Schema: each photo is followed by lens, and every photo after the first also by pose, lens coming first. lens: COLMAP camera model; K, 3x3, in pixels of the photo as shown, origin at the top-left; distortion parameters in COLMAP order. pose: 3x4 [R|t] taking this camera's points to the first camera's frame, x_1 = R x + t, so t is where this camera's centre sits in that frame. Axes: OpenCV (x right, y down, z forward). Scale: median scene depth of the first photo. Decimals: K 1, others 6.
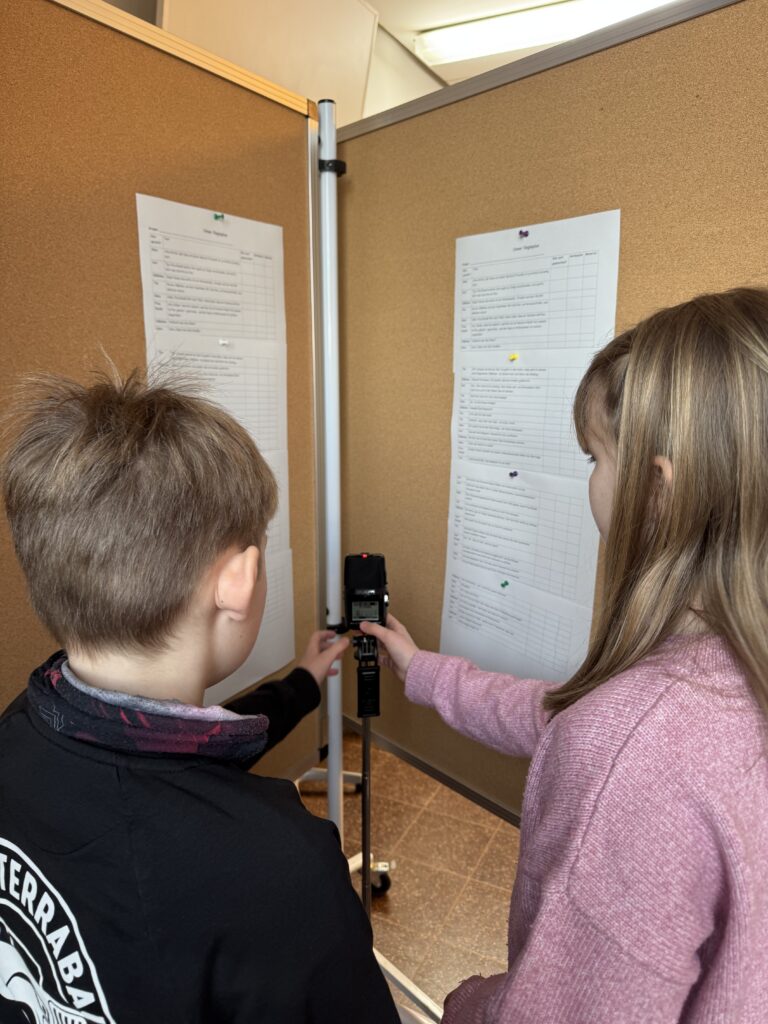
lens RADIAL K [[717.4, 0, 384.0], [0, 717.4, 512.0], [0, 0, 1]] dist [-0.035107, 0.004416]
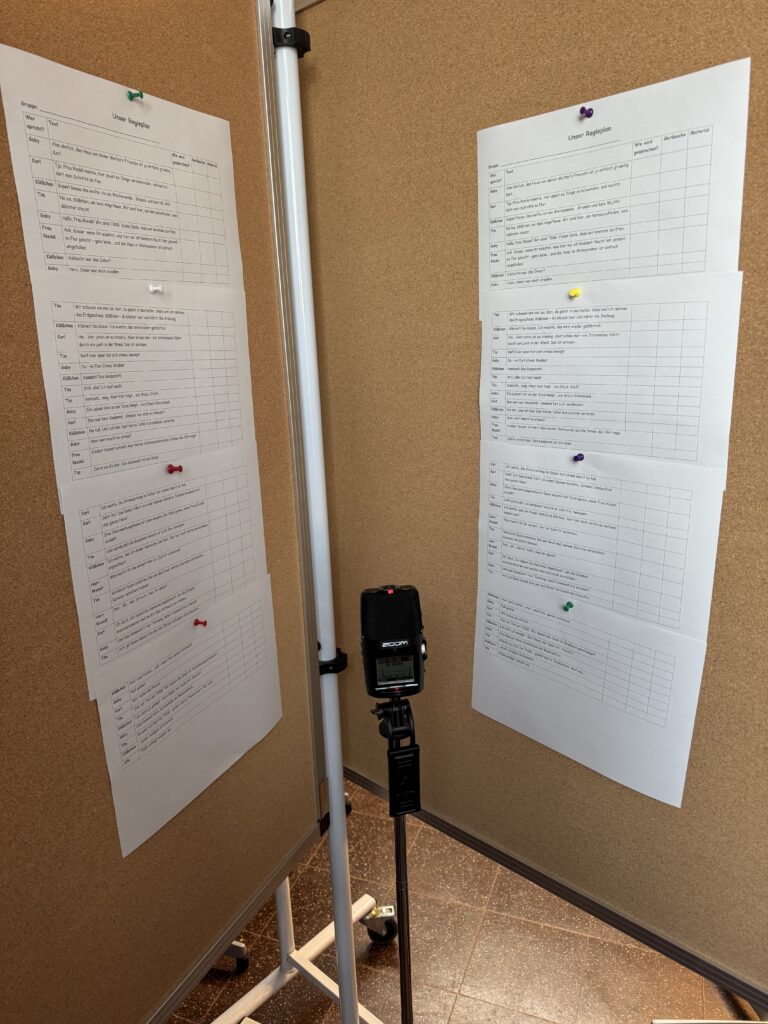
lens RADIAL K [[717.4, 0, 384.0], [0, 717.4, 512.0], [0, 0, 1]] dist [-0.035107, 0.004416]
pose [[0.994818, -0.065263, 0.077955, -0.071573], [0.061588, 0.996915, 0.048651, -0.044150], [-0.080890, -0.043598, 0.995769, 0.285737]]
